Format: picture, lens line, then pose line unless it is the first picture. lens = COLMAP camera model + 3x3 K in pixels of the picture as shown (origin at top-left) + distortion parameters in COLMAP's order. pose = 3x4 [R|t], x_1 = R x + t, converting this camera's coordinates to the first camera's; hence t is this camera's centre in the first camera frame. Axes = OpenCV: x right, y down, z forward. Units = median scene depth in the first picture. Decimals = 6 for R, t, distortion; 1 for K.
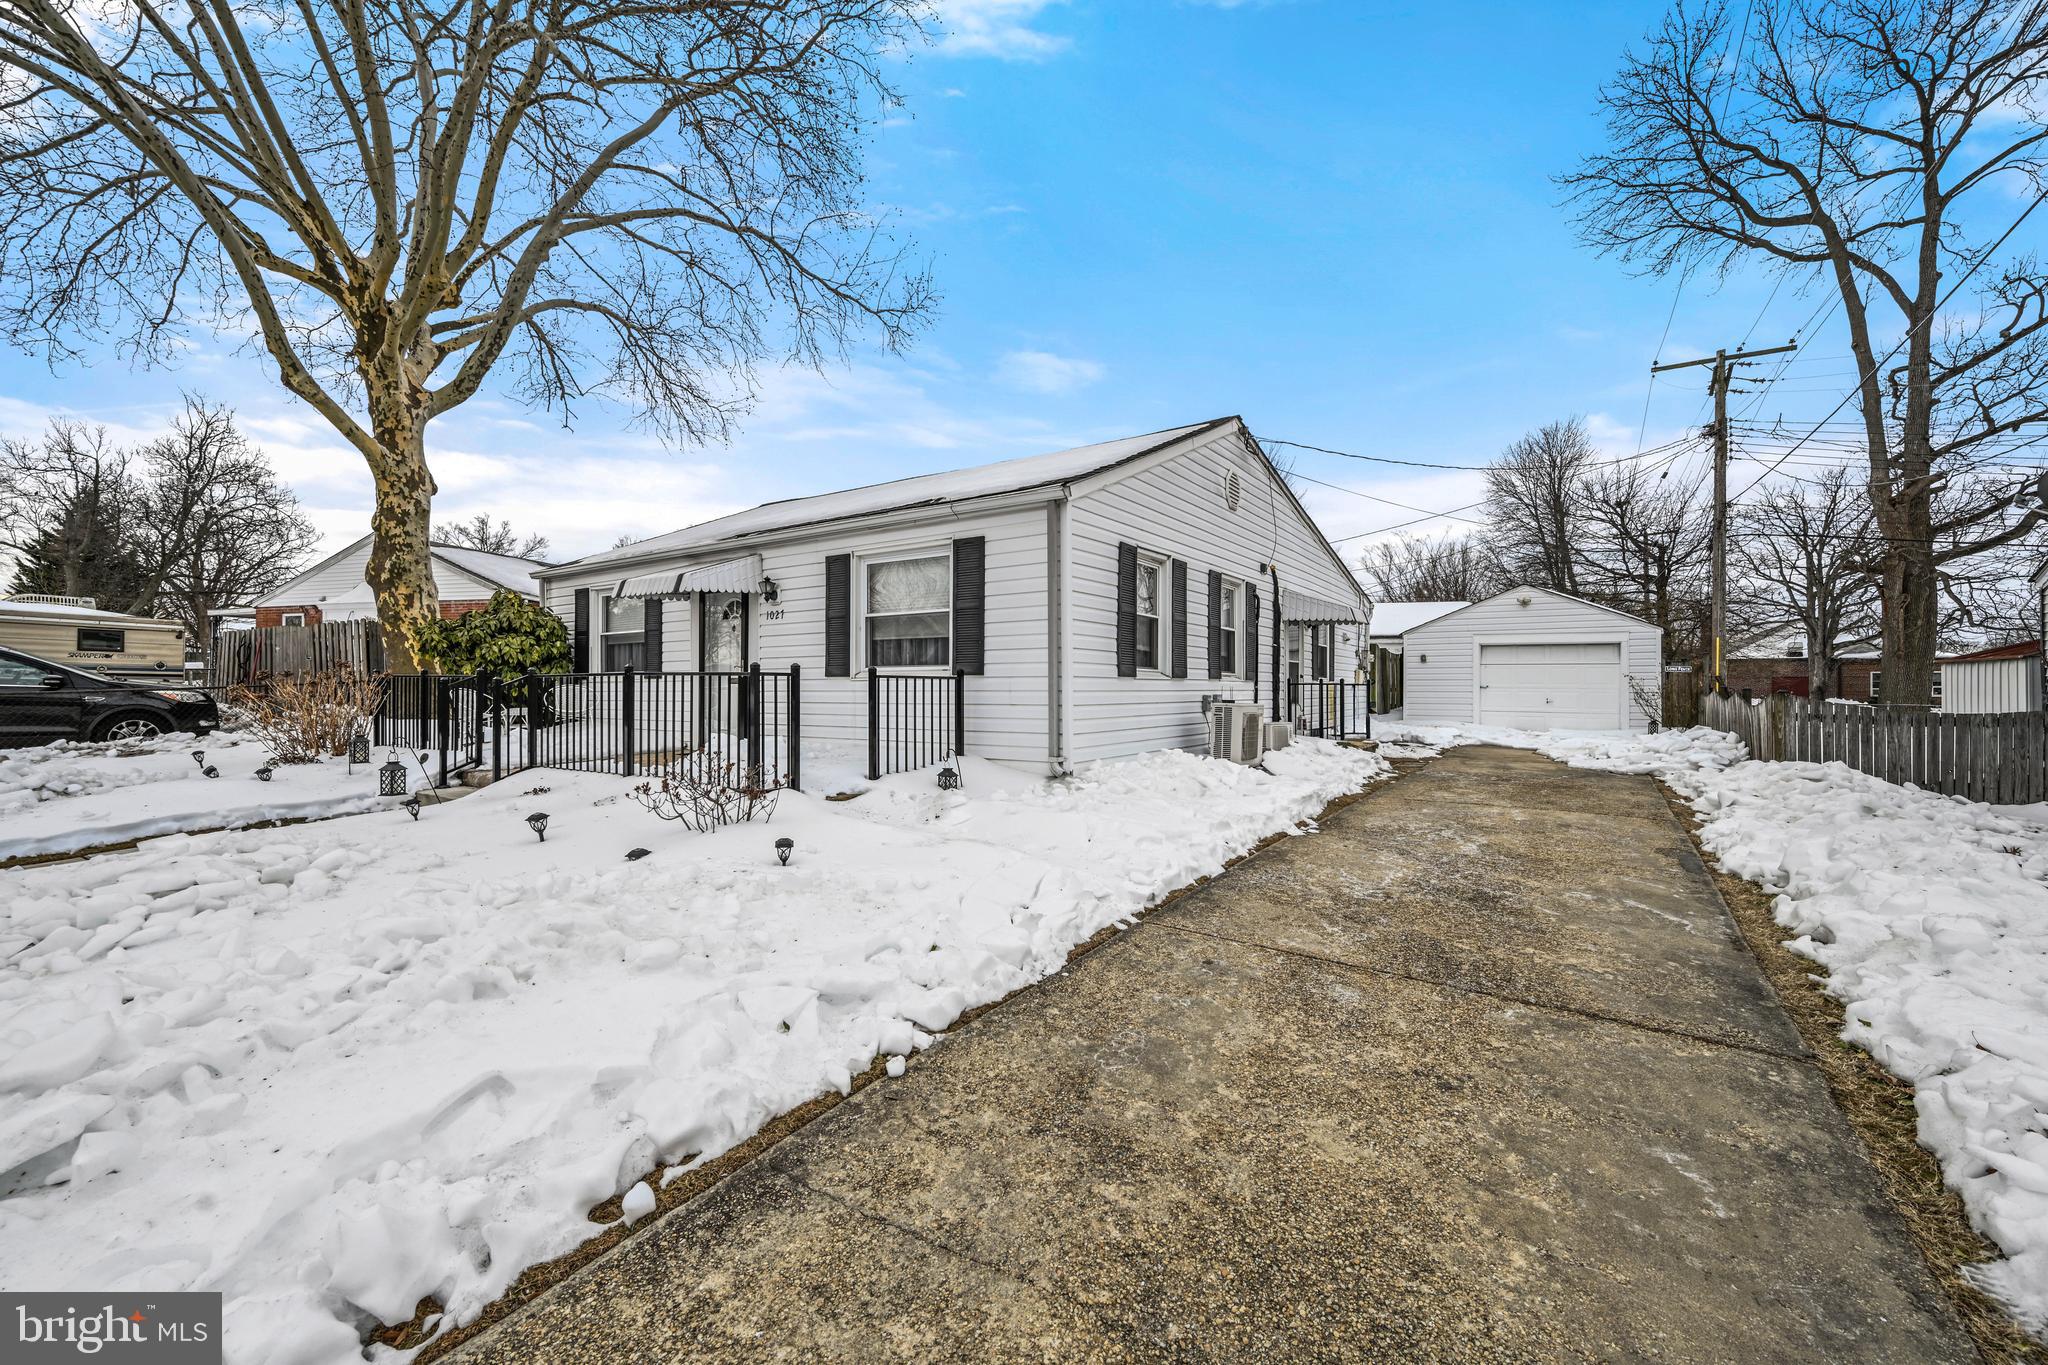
lens RADIAL K [[839.9, 0, 1028.7], [0, 839.9, 677.2], [0, 0, 1]] dist [0.002106, 0.000255]
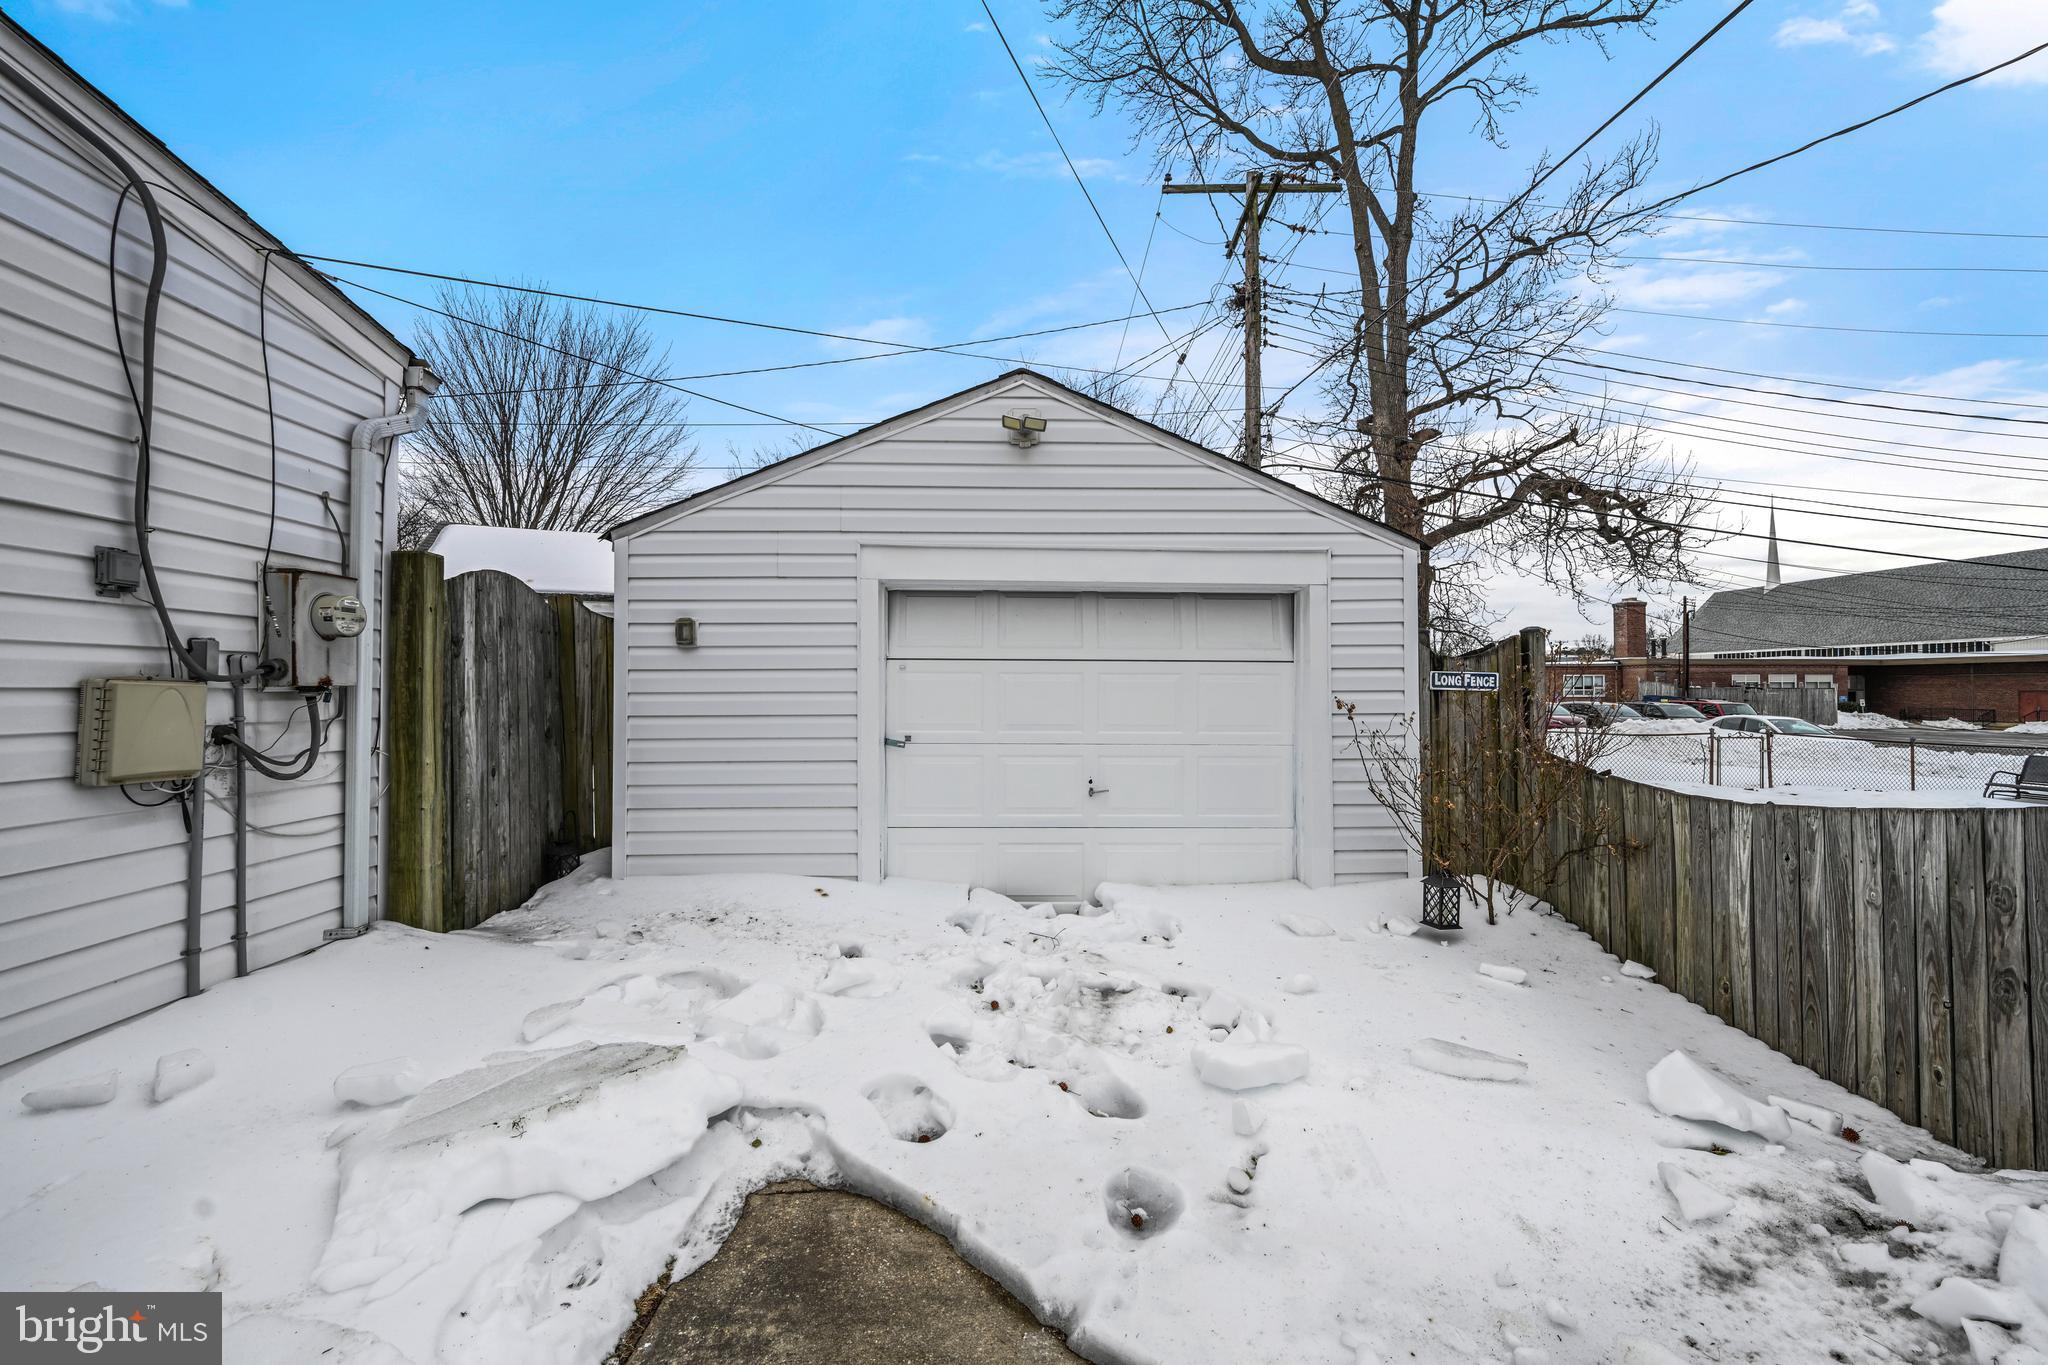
lens RADIAL K [[839.9, 0, 1028.9], [0, 839.9, 670.5], [0, 0, 1]] dist [0.002106, 0.000255]
pose [[0.820910, 0.007805, 0.571005, 0.323848], [-0.002739, 0.999949, -0.009731, -0.006590], [-0.571052, 0.006425, 0.820889, 0.575925]]
